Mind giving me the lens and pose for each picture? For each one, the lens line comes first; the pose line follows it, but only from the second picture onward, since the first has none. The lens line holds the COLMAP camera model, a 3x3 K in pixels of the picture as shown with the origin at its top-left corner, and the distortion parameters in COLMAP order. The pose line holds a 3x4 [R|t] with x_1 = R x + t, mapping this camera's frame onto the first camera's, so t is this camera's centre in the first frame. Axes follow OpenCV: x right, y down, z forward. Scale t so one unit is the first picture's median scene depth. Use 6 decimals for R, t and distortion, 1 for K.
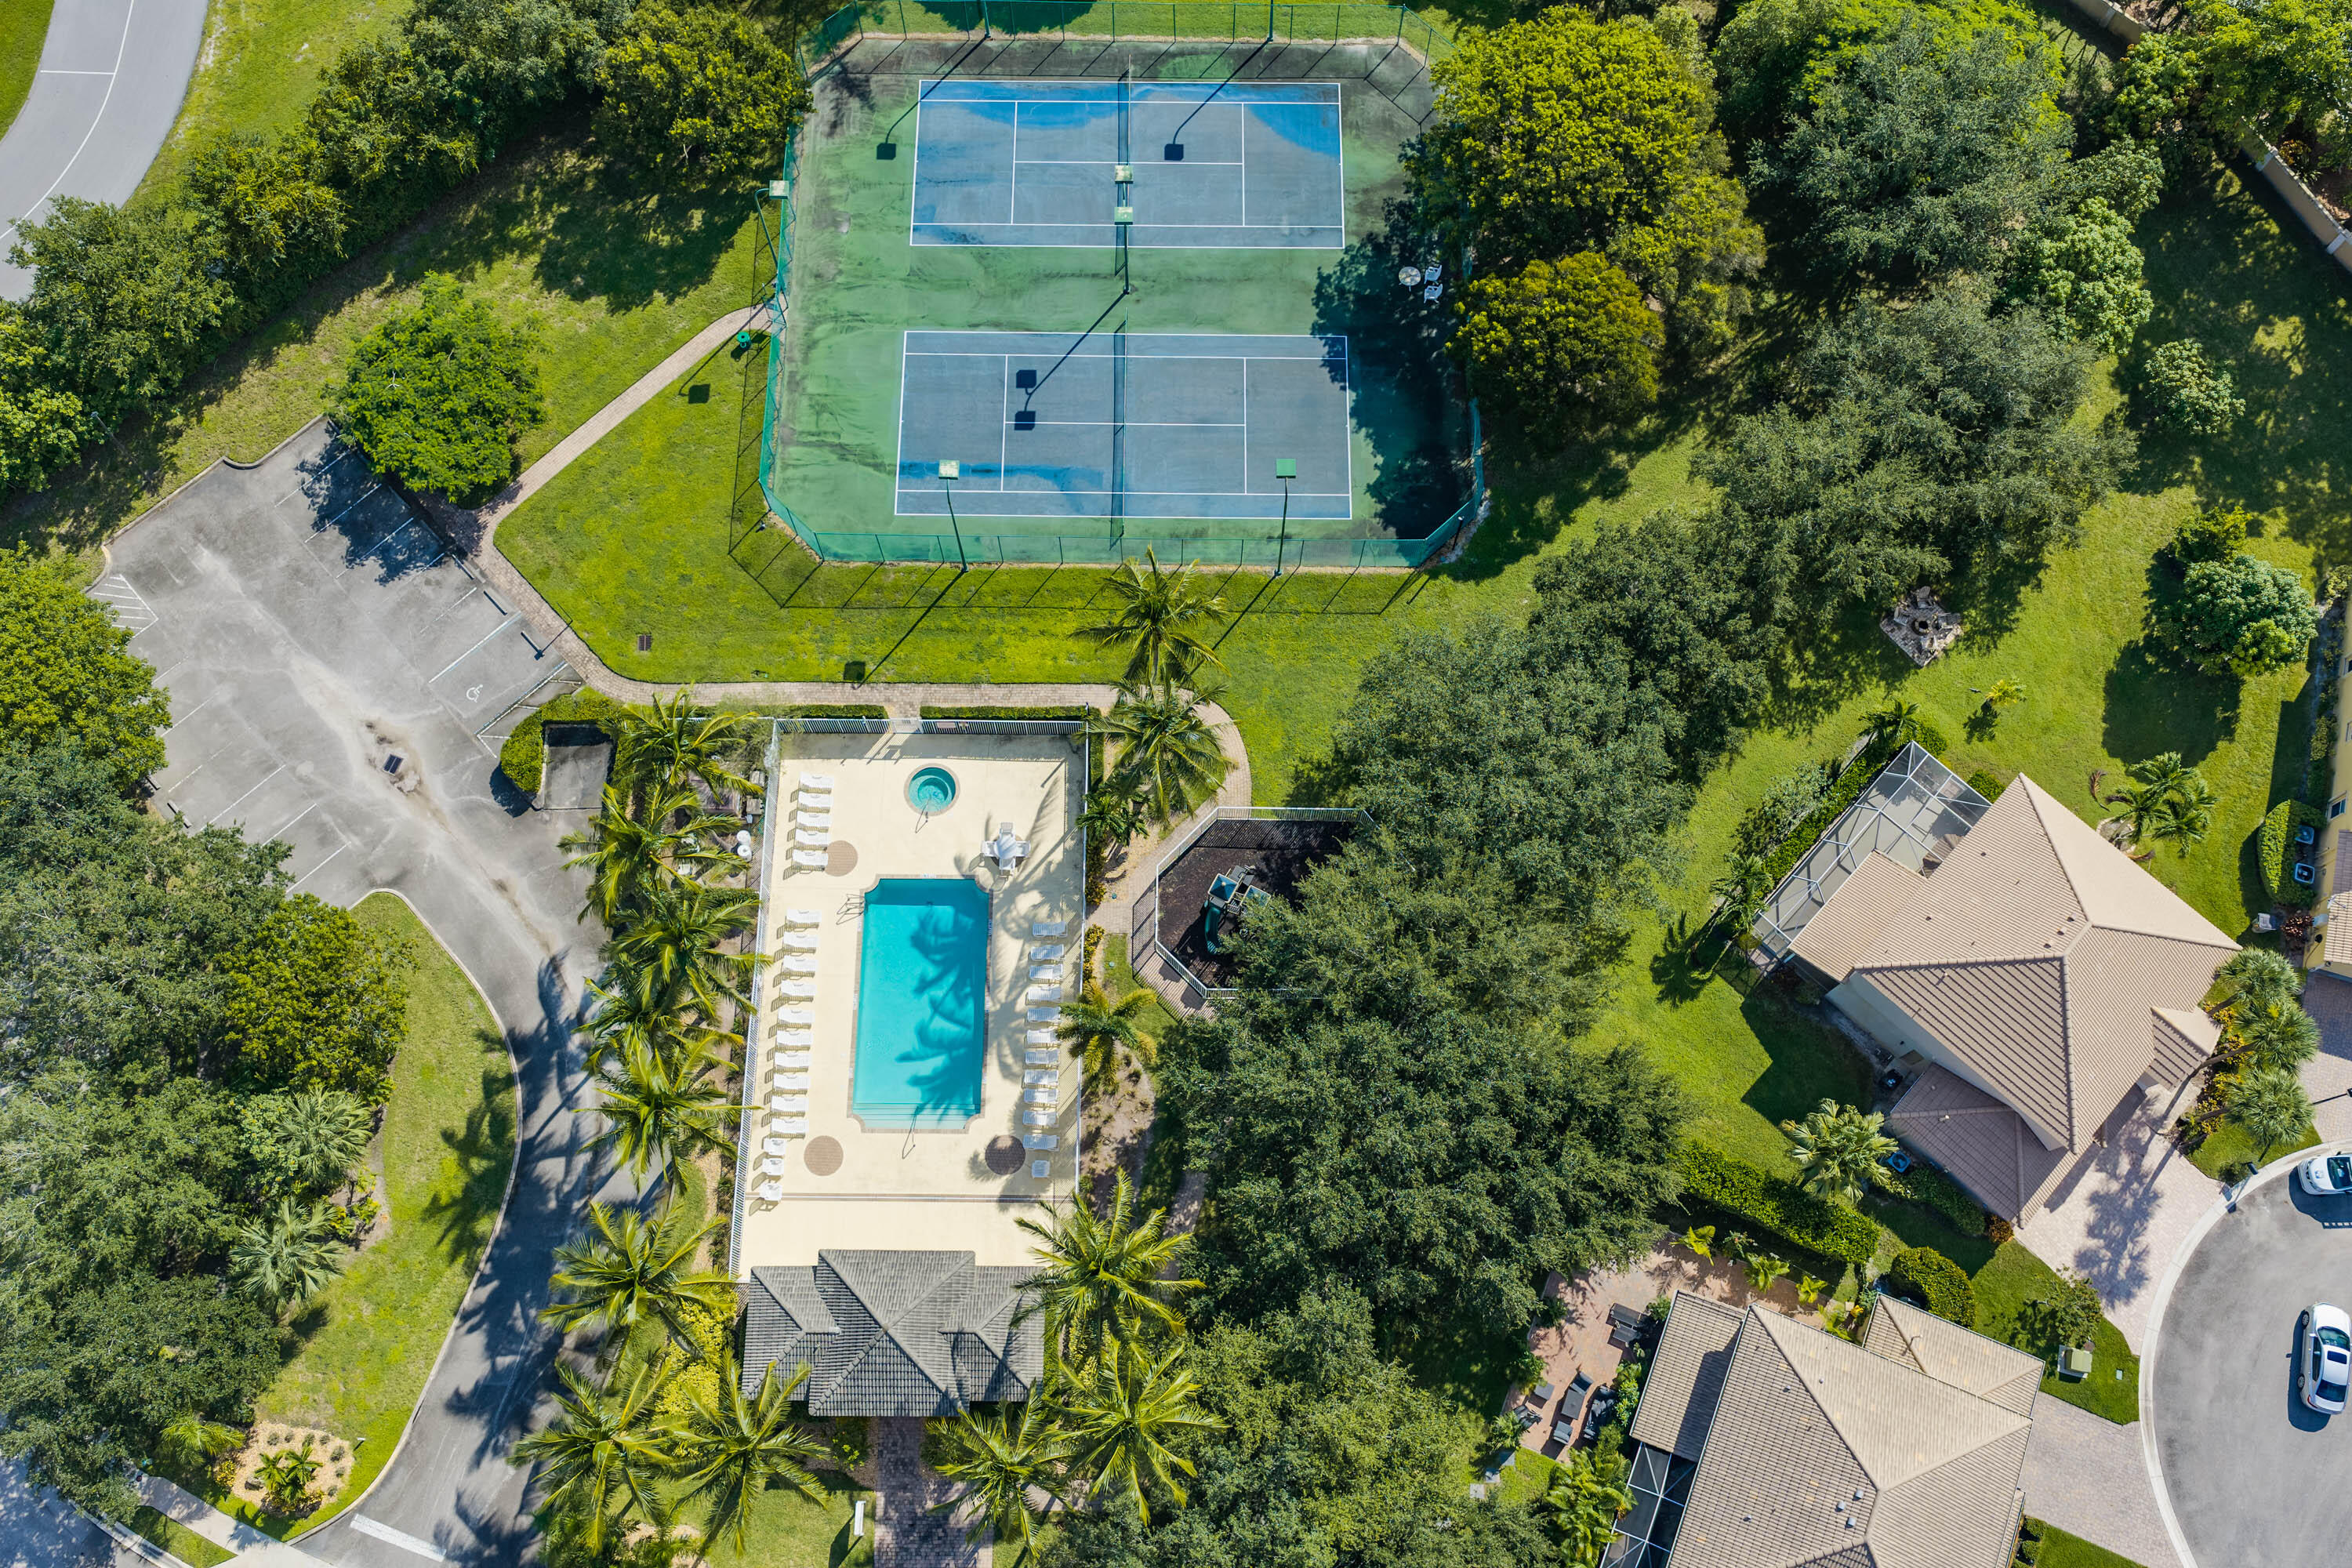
lens RADIAL K [[1919.8, 0, 1178.6], [0, 1919.8, 784.1], [0, 0, 1]] dist [0.012441, -0.033839]
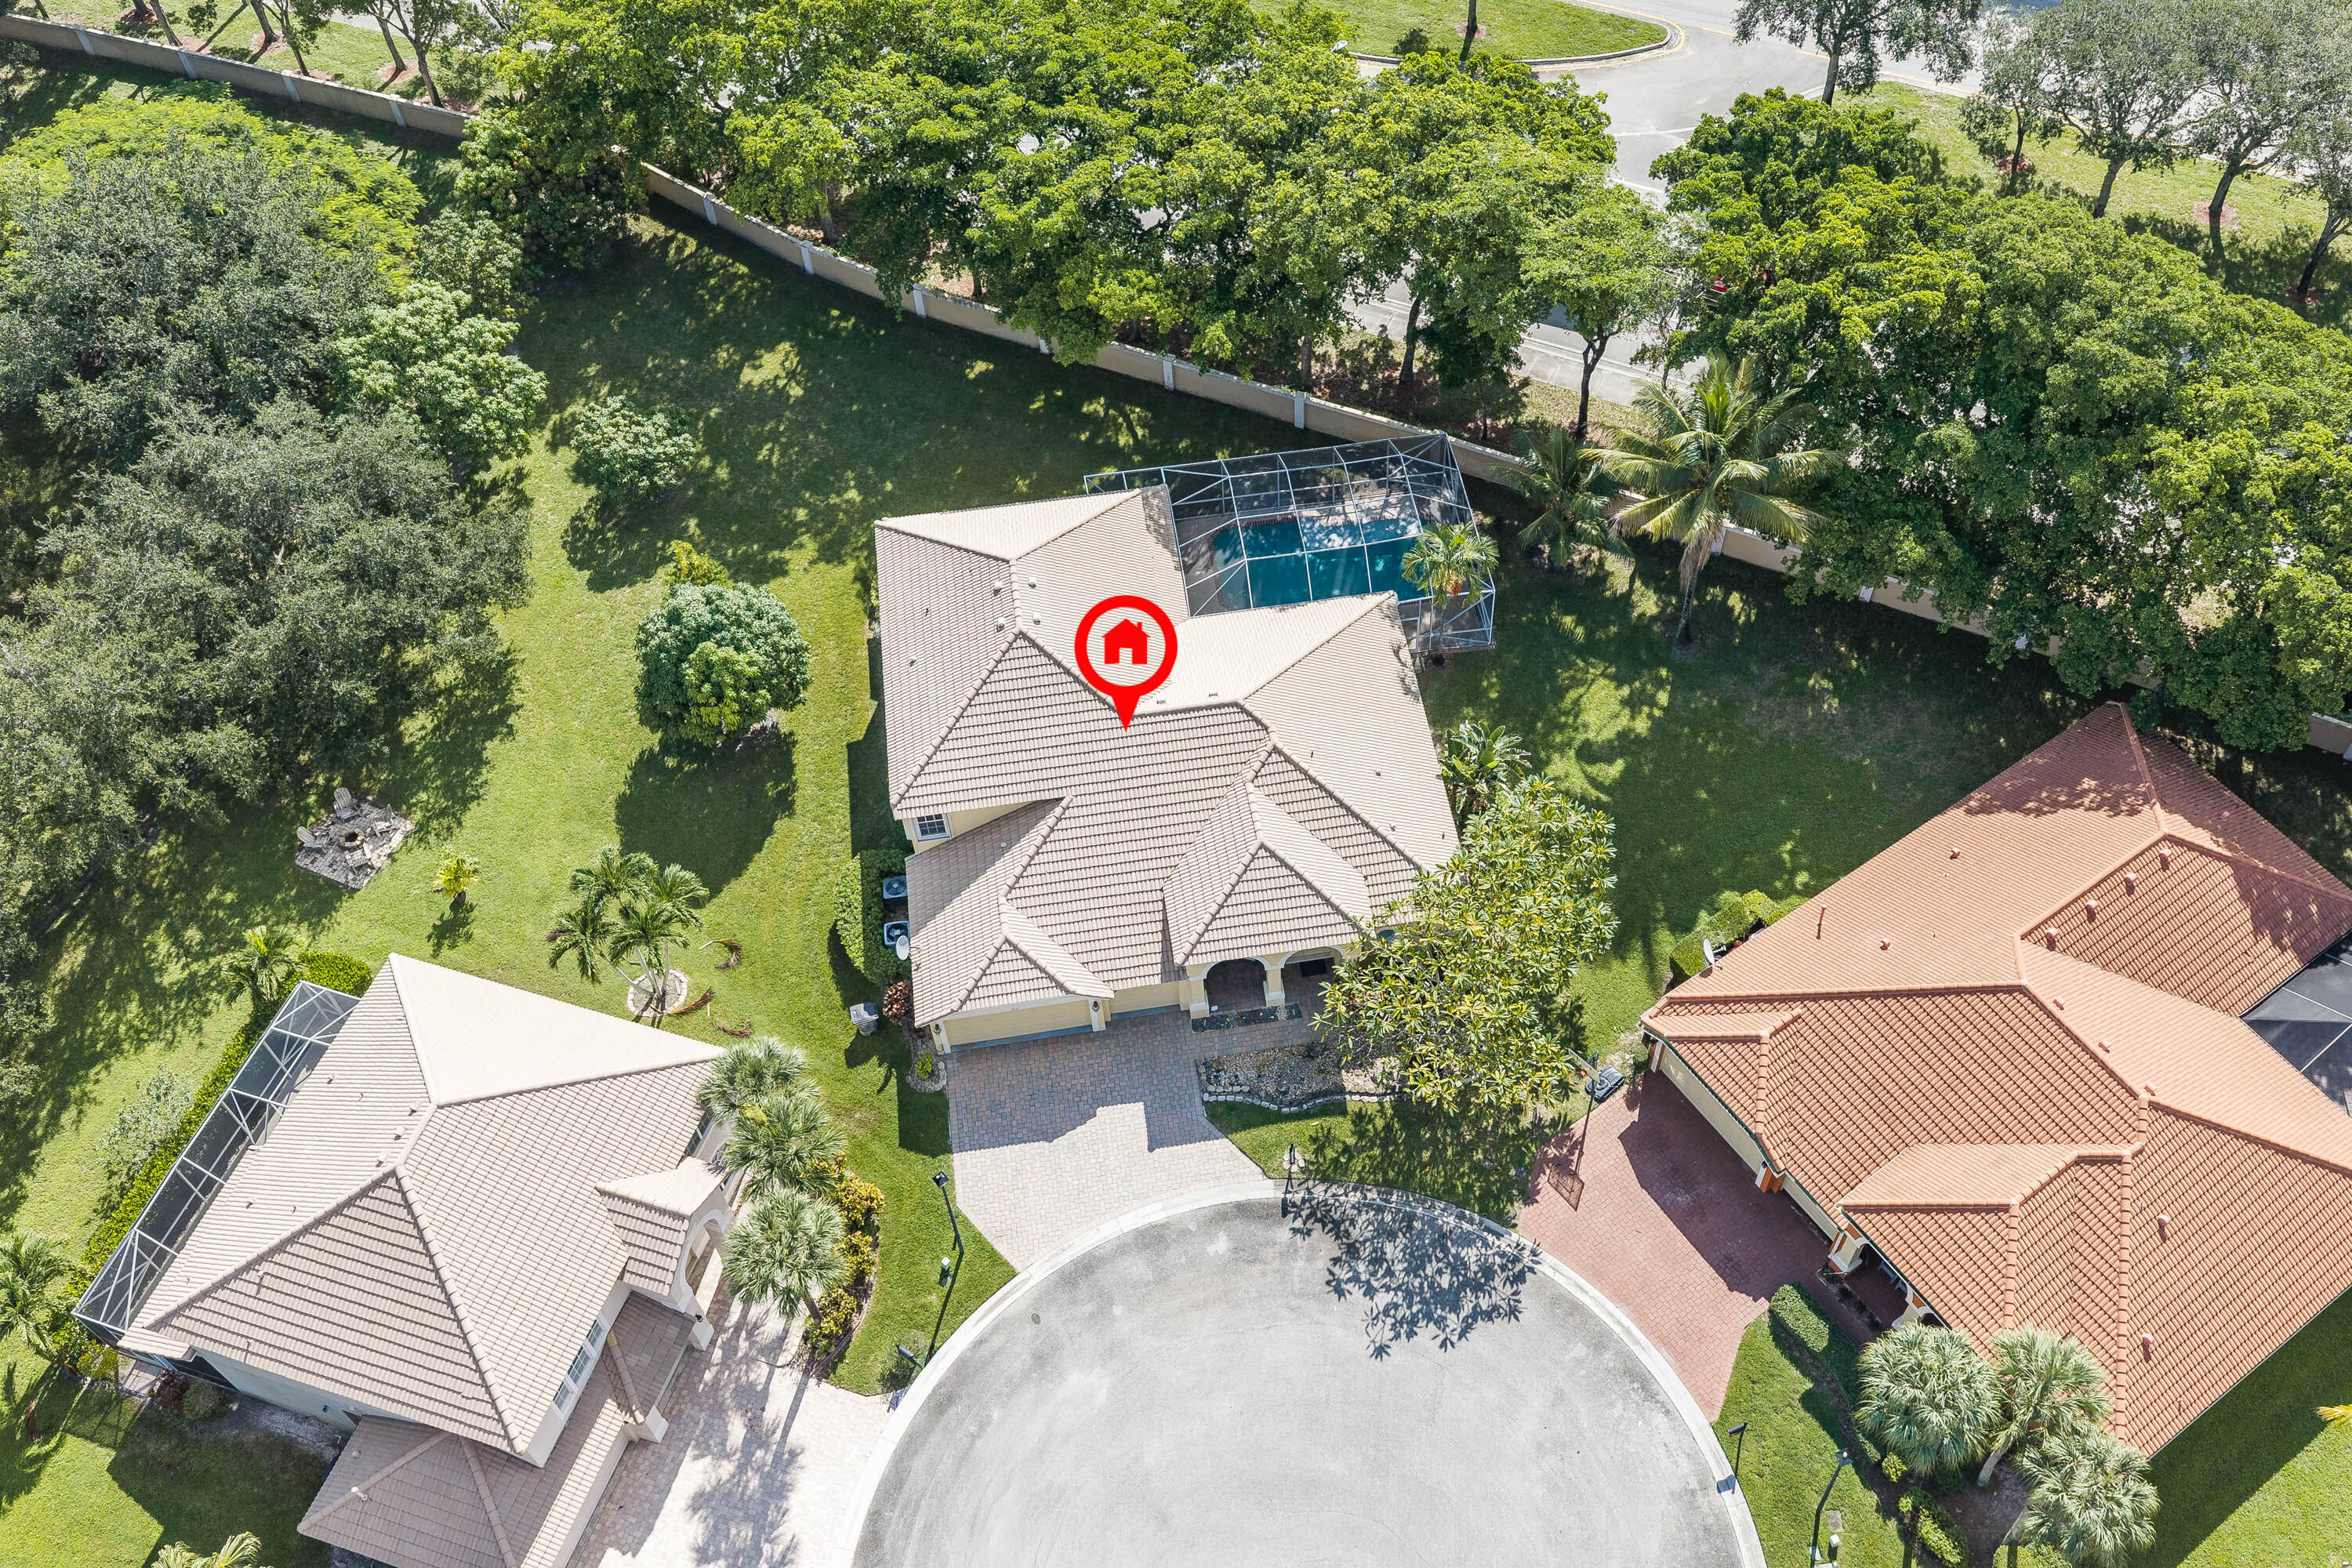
lens RADIAL K [[2075.0, 0, 1281.7], [0, 2075.0, 699.8], [0, 0, 1]] dist [0.018326, -0.021392]
pose [[0.894196, -0.354547, 0.273329, 0.560201], [0.424257, 0.866021, -0.264600, 0.251817], [-0.142896, 0.352566, 0.924812, 0.236829]]
